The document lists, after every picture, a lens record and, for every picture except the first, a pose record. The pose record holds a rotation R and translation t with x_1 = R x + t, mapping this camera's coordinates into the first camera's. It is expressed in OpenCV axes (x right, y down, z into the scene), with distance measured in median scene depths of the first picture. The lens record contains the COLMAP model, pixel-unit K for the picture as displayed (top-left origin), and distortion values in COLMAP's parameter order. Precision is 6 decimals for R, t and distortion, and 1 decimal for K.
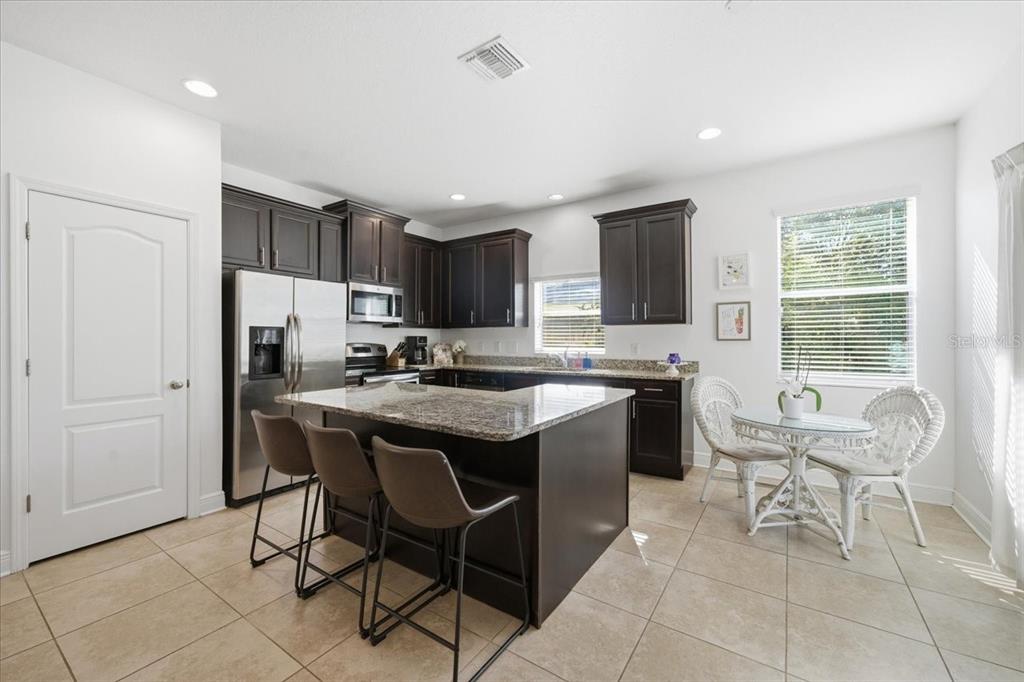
lens RADIAL K [[426.1, 0, 511.4], [0, 426.1, 336.6], [0, 0, 1]] dist [-0.002193, 0.001646]
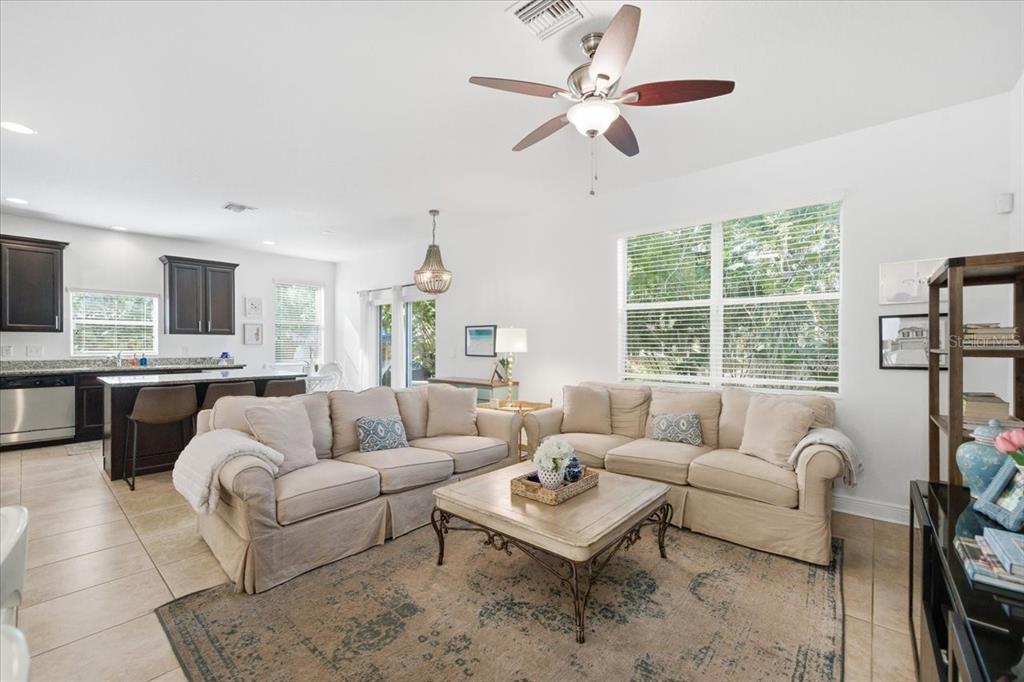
lens RADIAL K [[426.1, 0, 514.5], [0, 426.1, 345.2], [0, 0, 1]] dist [-0.002193, 0.001646]
pose [[0.098227, -0.001238, 0.995163, -1.230835], [-0.014059, 0.999898, 0.002631, -0.009649], [-0.995065, -0.014250, 0.098200, -0.312276]]
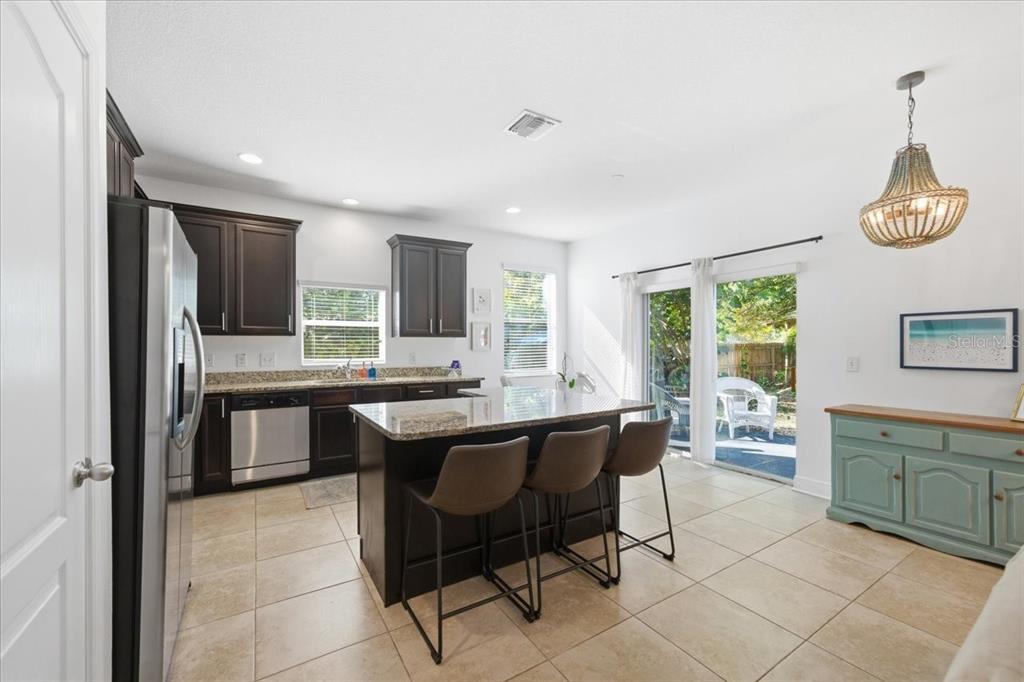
lens RADIAL K [[426.1, 0, 504.1], [0, 426.1, 342.7], [0, 0, 1]] dist [-0.002193, 0.001646]
pose [[0.398437, 0.008651, 0.917155, -0.776279], [-0.006135, 0.999958, -0.006767, -0.006011], [-0.917175, -0.002930, 0.398473, 0.370202]]
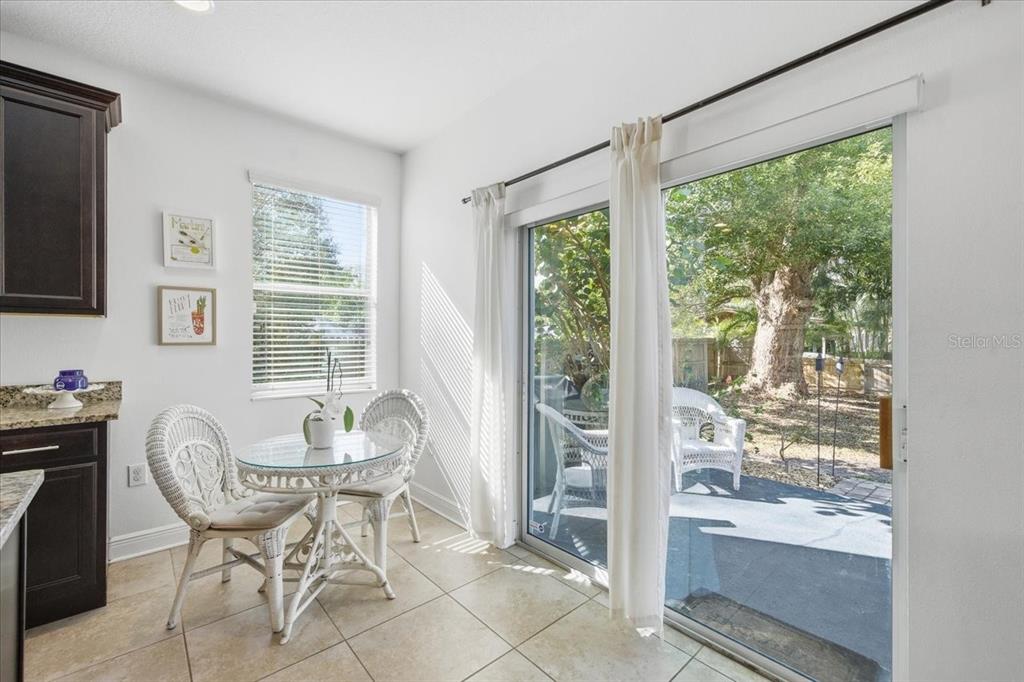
lens RADIAL K [[426.1, 0, 510.9], [0, 426.1, 337.8], [0, 0, 1]] dist [-0.002193, 0.001646]
pose [[0.247528, 0.010664, 0.968822, 0.002245], [-0.009123, 0.999921, -0.008676, -0.001128], [-0.968838, -0.006691, 0.247606, 0.354338]]
